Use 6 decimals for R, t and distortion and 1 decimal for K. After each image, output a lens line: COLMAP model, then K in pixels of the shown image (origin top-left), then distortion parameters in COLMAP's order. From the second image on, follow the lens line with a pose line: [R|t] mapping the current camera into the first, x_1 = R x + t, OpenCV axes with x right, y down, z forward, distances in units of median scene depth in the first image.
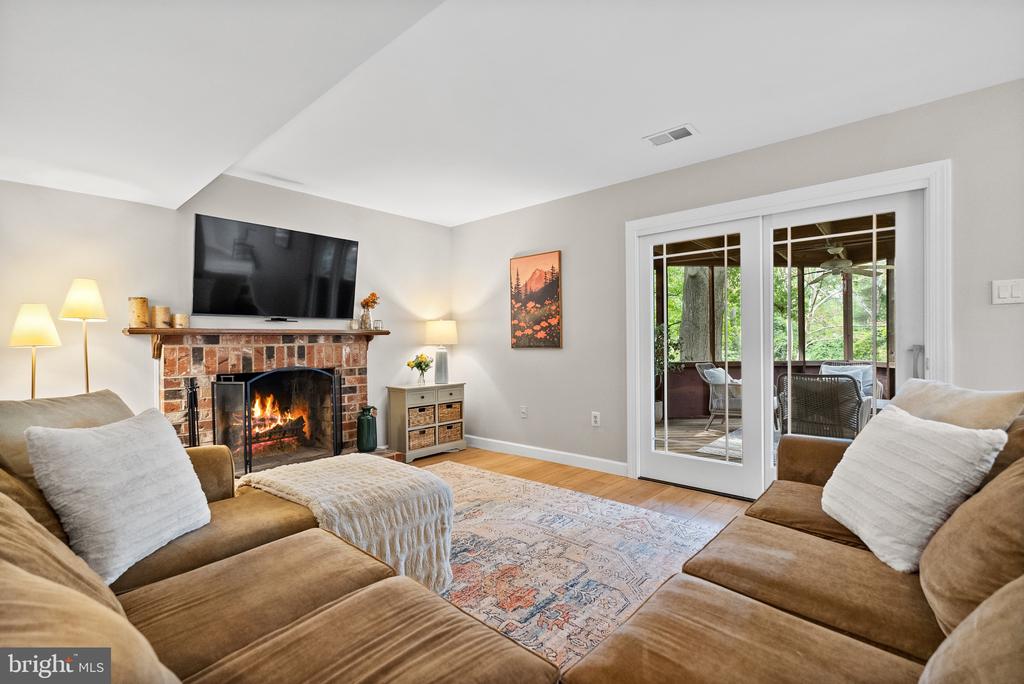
lens RADIAL K [[464.9, 0, 512.0], [0, 464.9, 342.0], [0, 0, 1]] dist [-0.000182, -0.000009]
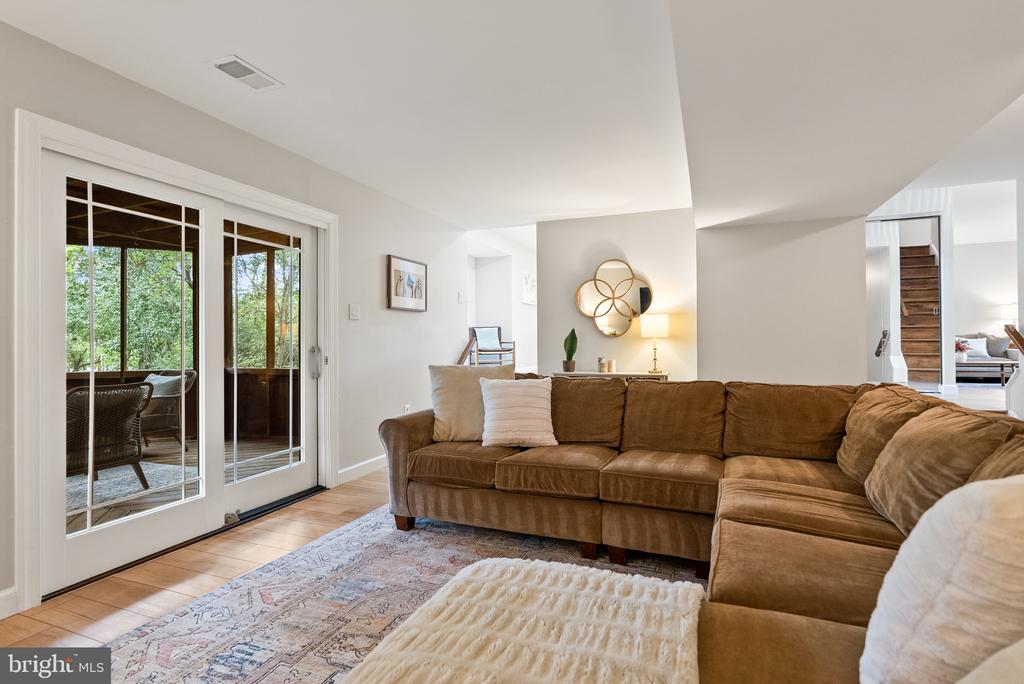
lens RADIAL K [[505.3, 0, 512.0], [0, 505.3, 342.0], [0, 0, 1]] dist [-0.000077, 0.000057]
pose [[-0.342424, 0.013258, 0.939452, -0.531096], [0.014745, 0.999853, -0.008736, 0.011734], [-0.939430, 0.010861, -0.342569, 0.800908]]
